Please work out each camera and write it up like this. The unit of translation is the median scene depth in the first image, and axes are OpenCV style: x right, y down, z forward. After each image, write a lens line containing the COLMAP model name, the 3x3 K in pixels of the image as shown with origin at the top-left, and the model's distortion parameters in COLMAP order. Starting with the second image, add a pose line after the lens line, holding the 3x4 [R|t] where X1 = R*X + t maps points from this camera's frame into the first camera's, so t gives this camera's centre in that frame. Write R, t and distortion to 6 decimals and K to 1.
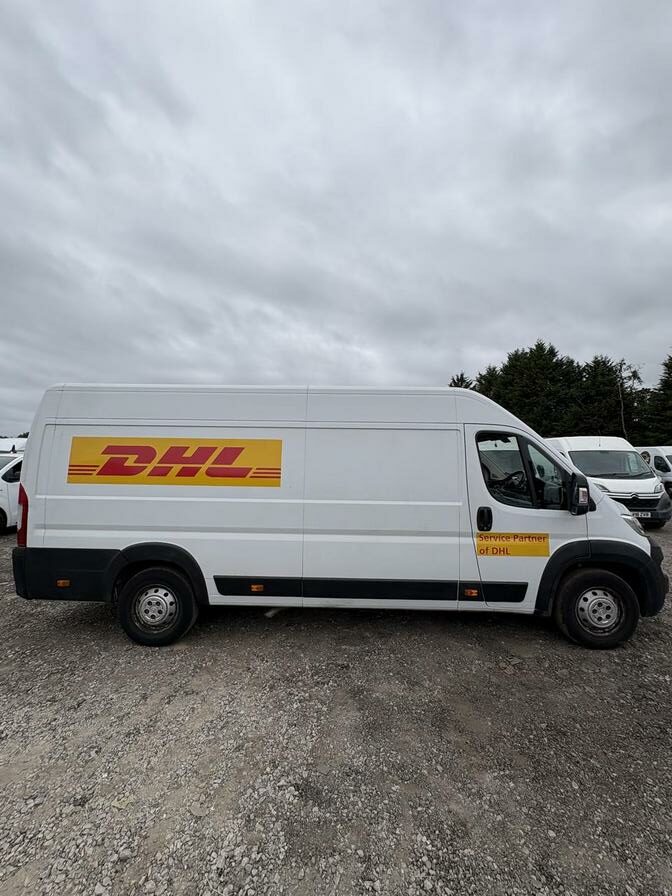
lens RADIAL K [[356.3, 0, 336.9], [0, 356.3, 445.4], [0, 0, 1]] dist [-0.000229, -0.000212]
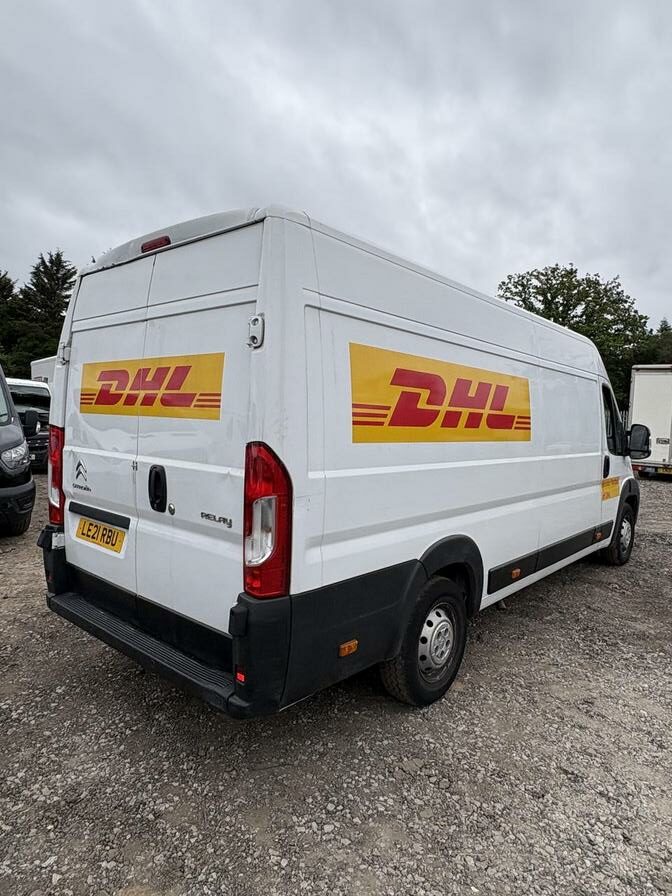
lens RADIAL K [[551.3, 0, 336.0], [0, 551.3, 440.5], [0, 0, 1]] dist [-0.001303, 0.003262]
pose [[0.643150, -0.019858, 0.765483, -0.105703], [-0.068251, 0.994198, 0.083135, 0.003541], [-0.762693, -0.105713, 0.638063, 0.044258]]
